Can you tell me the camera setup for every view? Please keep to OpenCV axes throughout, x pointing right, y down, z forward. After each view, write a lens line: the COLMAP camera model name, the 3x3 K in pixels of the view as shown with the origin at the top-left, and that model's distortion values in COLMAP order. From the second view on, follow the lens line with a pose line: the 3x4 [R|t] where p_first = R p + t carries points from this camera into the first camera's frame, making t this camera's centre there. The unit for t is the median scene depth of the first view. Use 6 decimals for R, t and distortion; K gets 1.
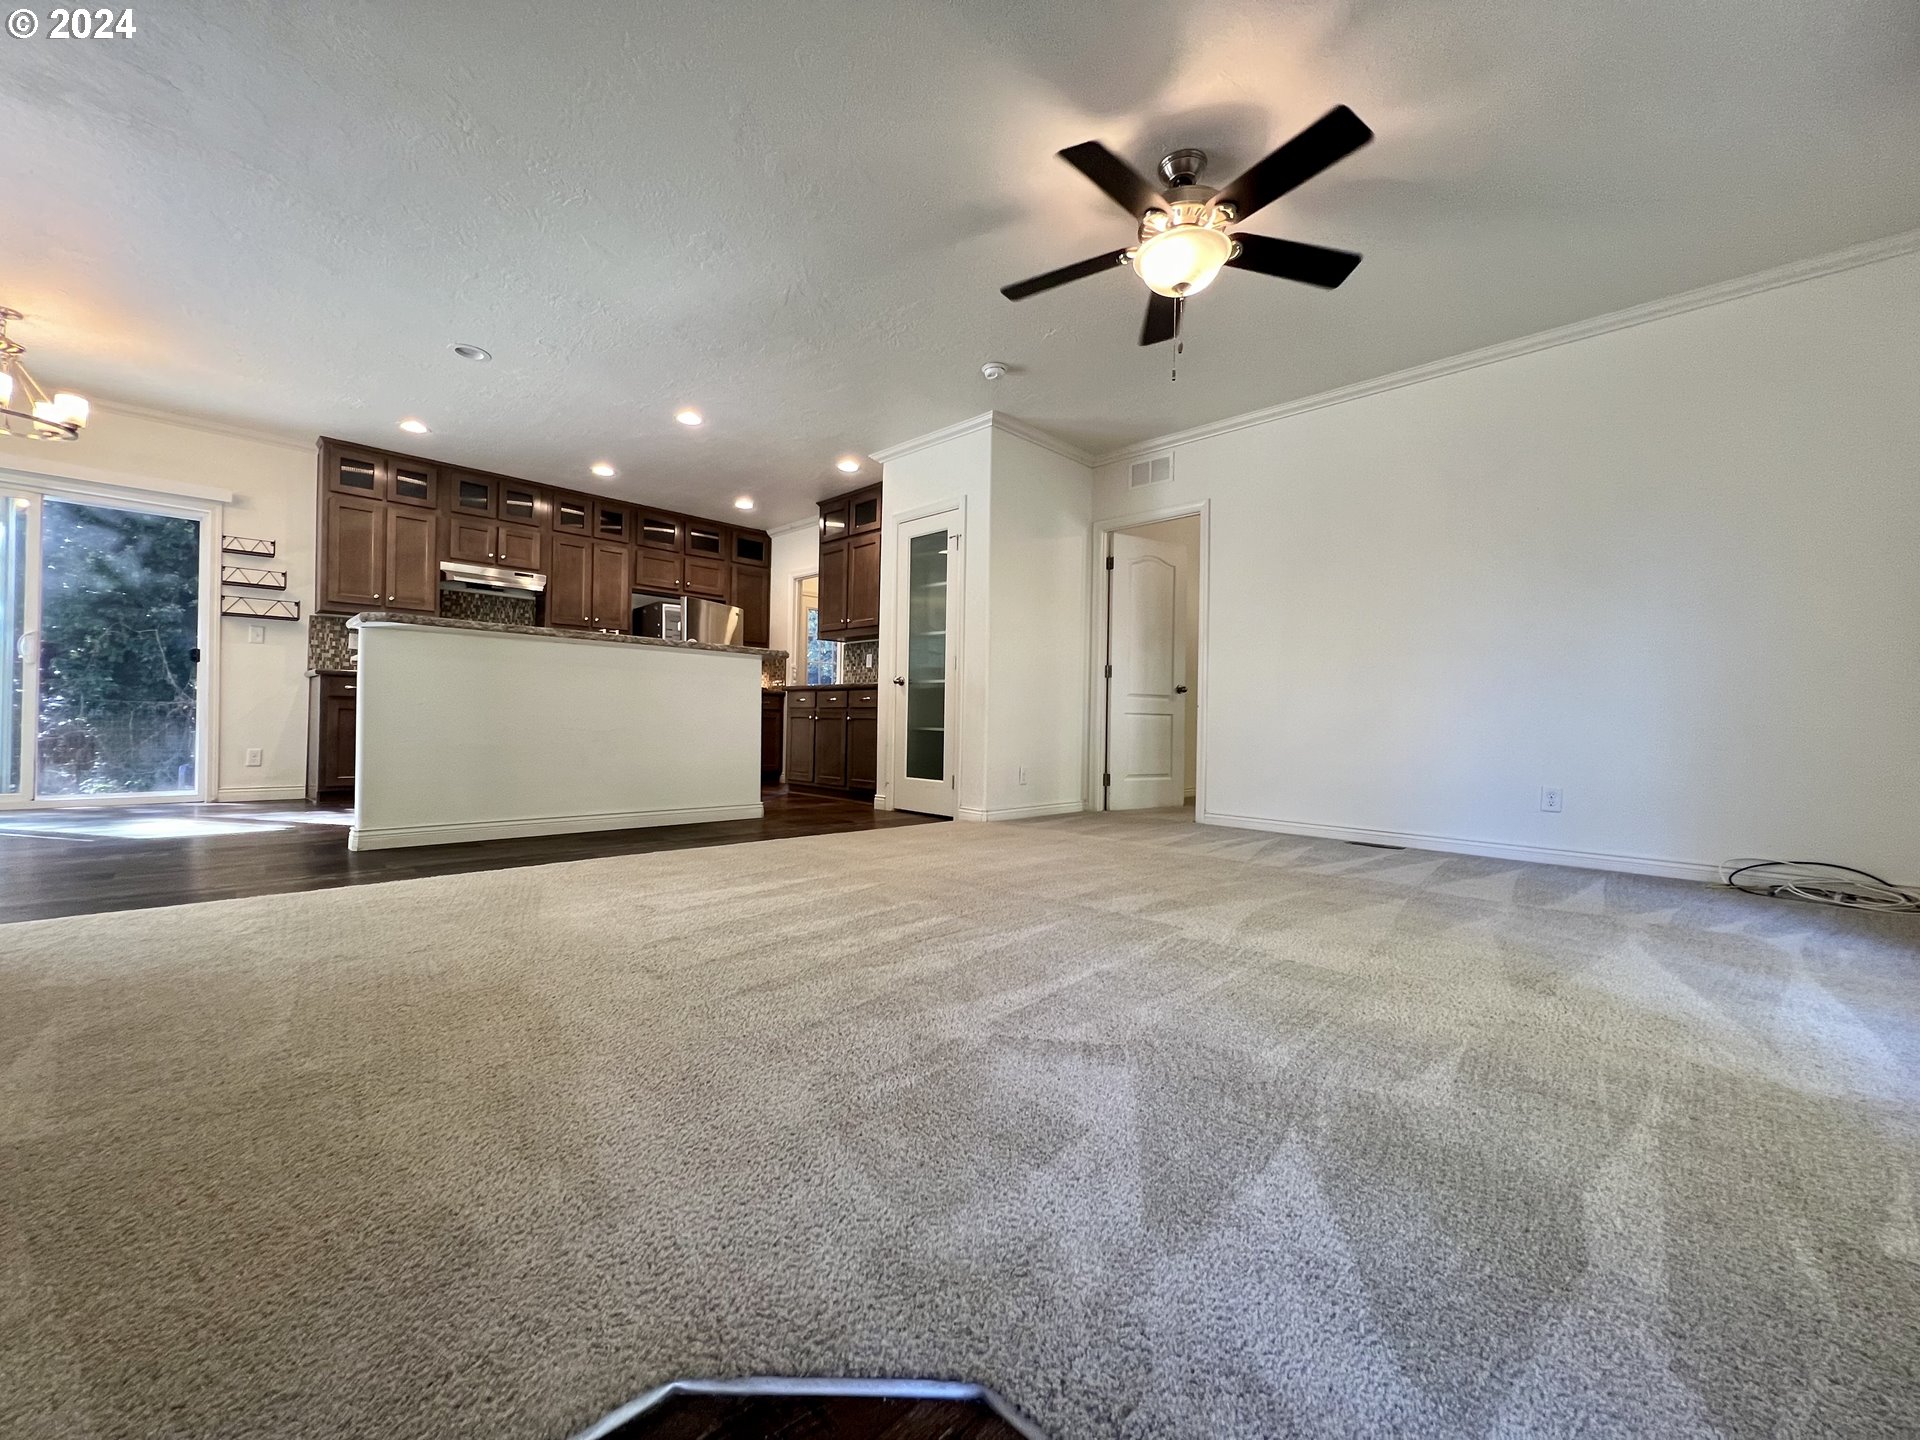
lens RADIAL K [[774.4, 0, 956.6], [0, 774.4, 726.2], [0, 0, 1]] dist [-0.003746, 0.000640]
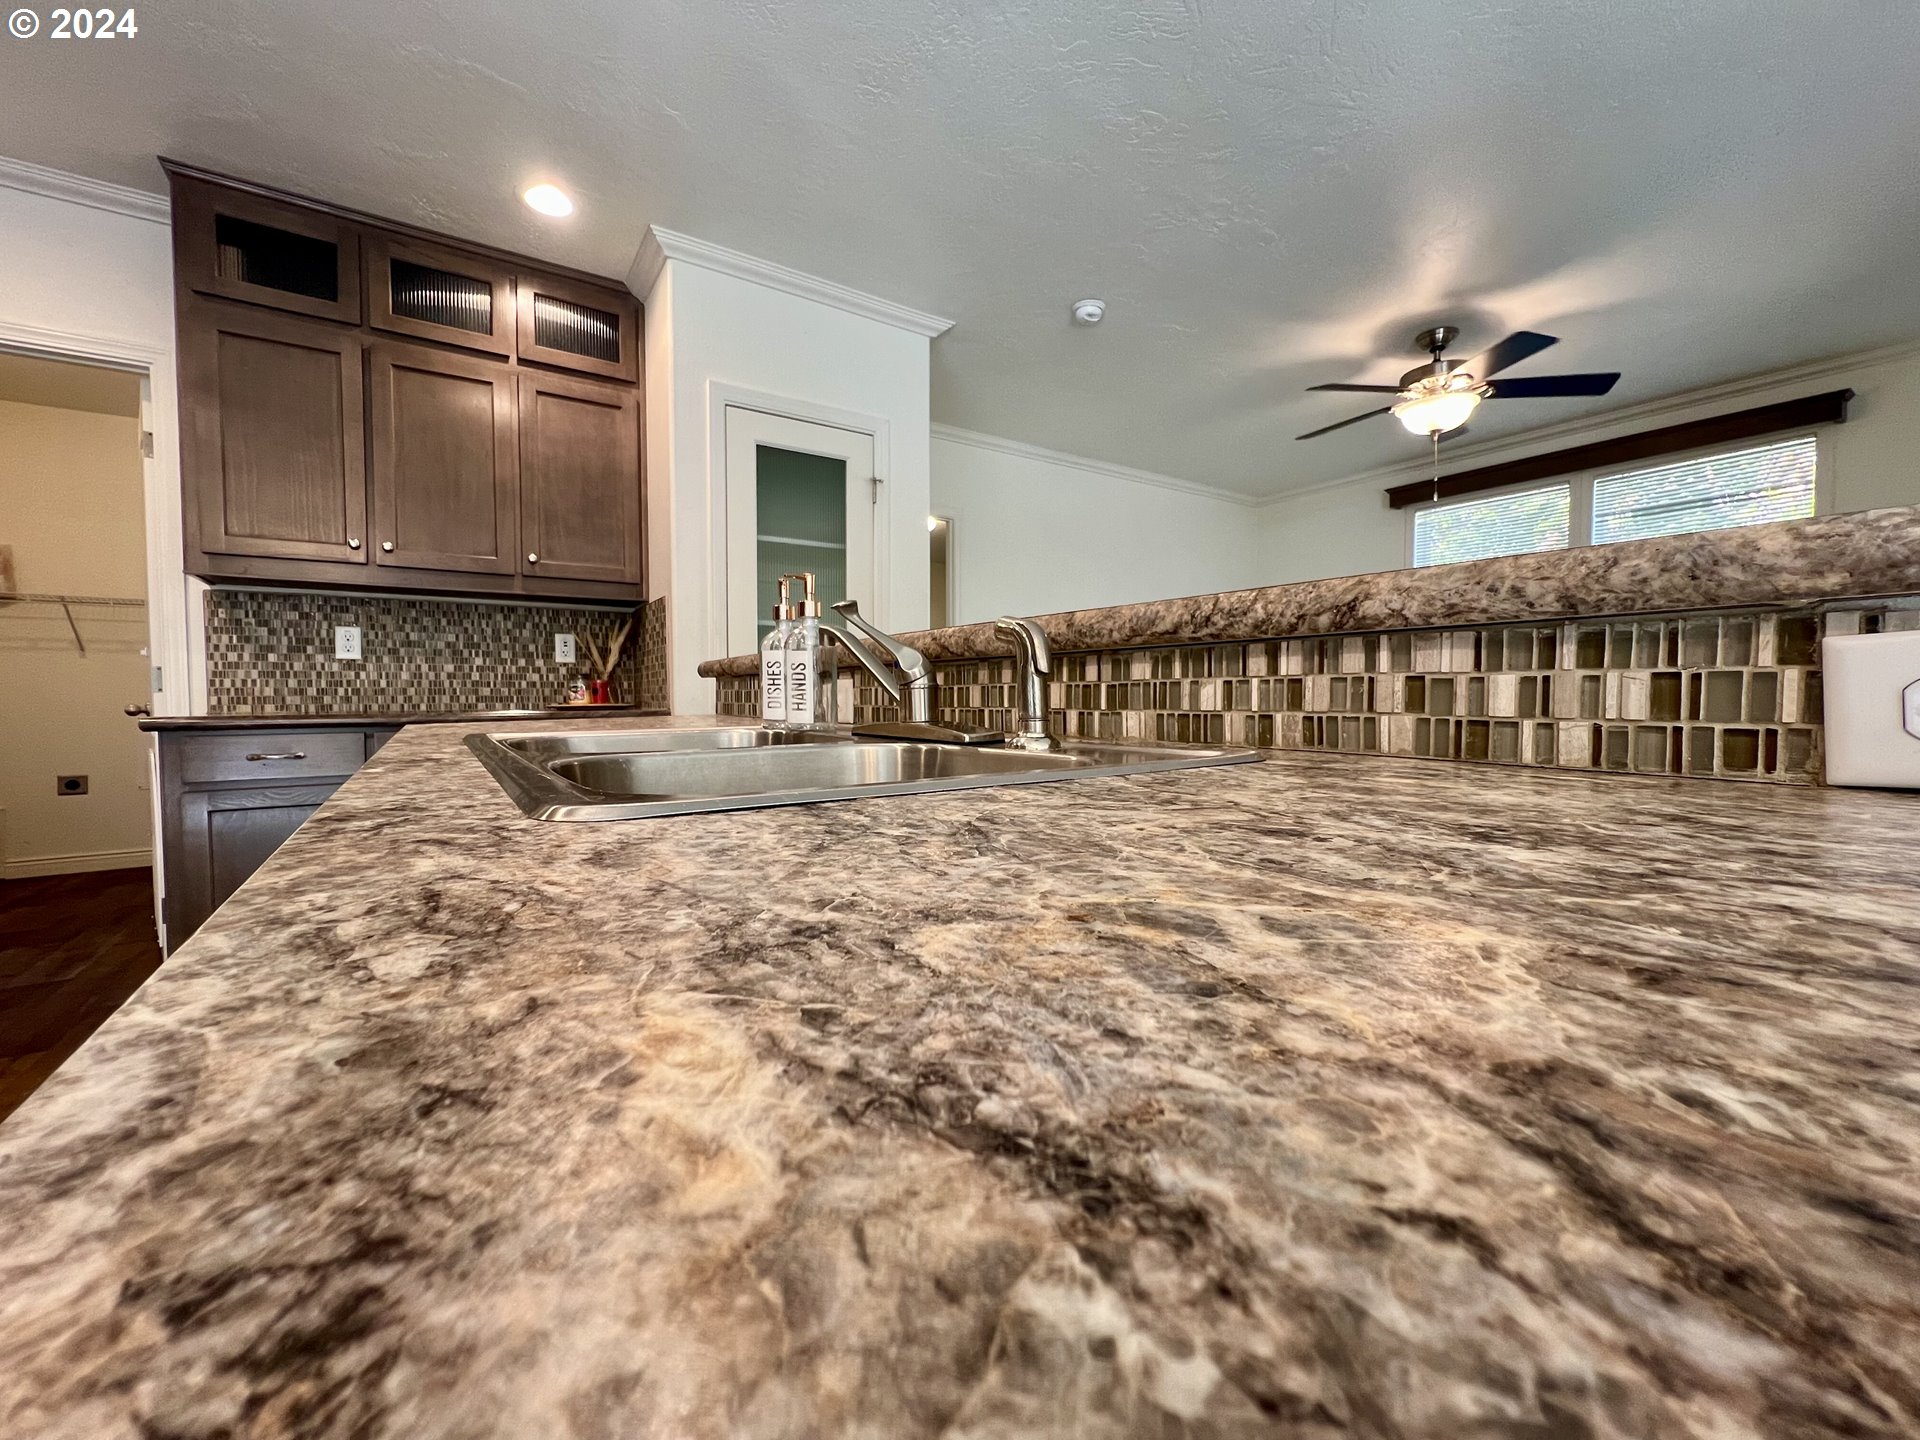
lens RADIAL K [[774.4, 0, 956.4], [0, 774.4, 721.3], [0, 0, 1]] dist [-0.003746, 0.000640]
pose [[0.178146, -0.054185, 0.982511, -0.810005], [0.009471, 0.998531, 0.053352, -0.109087], [-0.983958, -0.000199, 0.178398, 1.075613]]
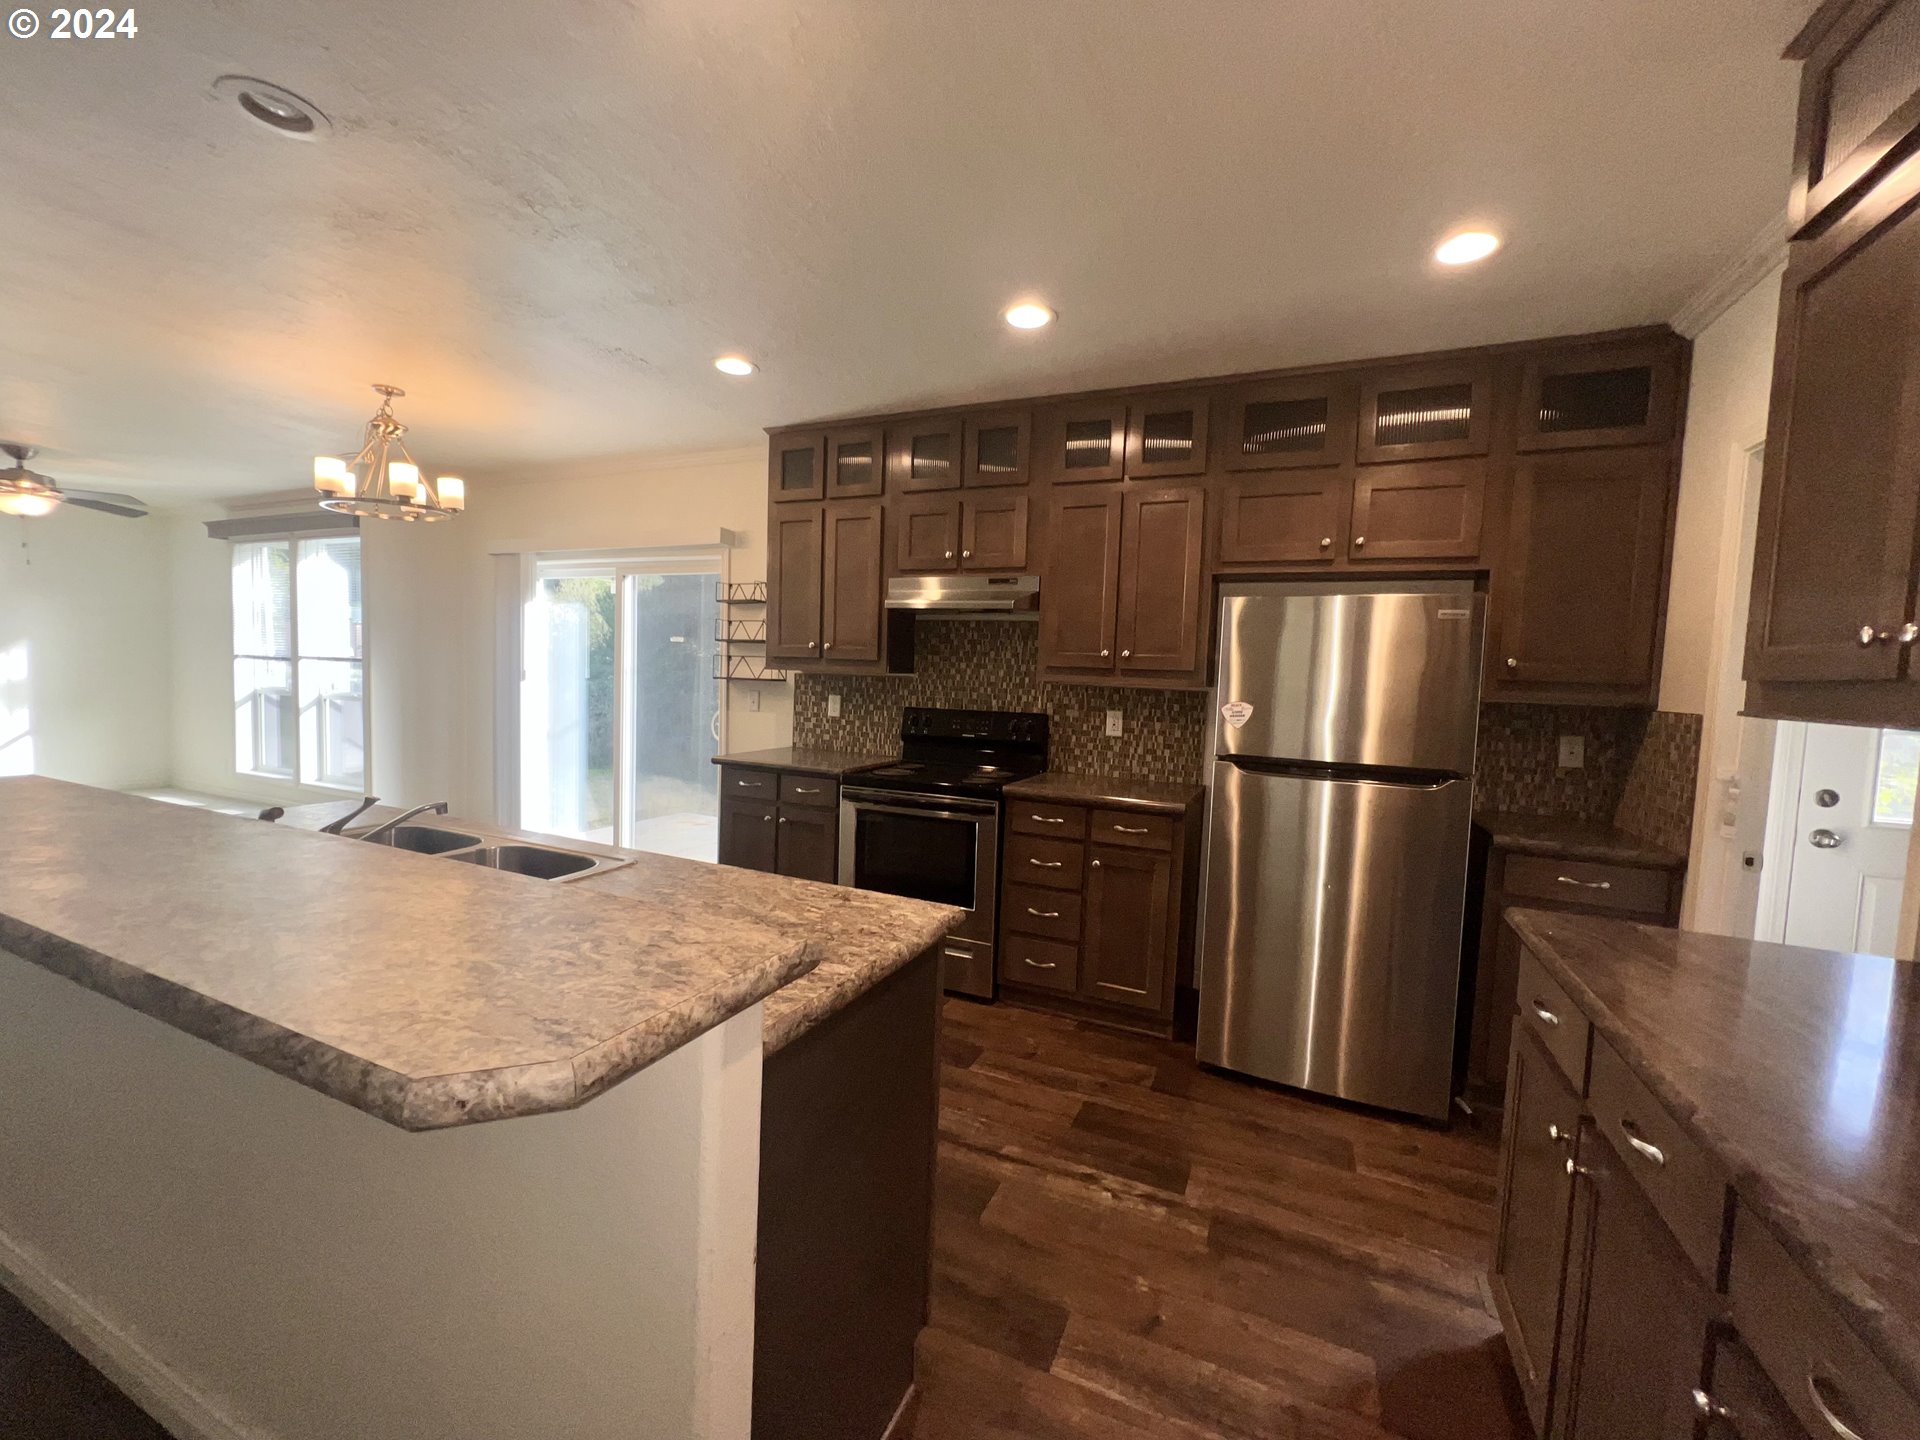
lens RADIAL K [[774.4, 0, 940.8], [0, 774.4, 718.4], [0, 0, 1]] dist [-0.003746, 0.000640]
pose [[0.353326, 0.060026, -0.933572, -0.108354], [-0.025650, 0.998186, 0.054473, -0.212670], [0.935148, 0.004700, 0.354225, 1.273422]]
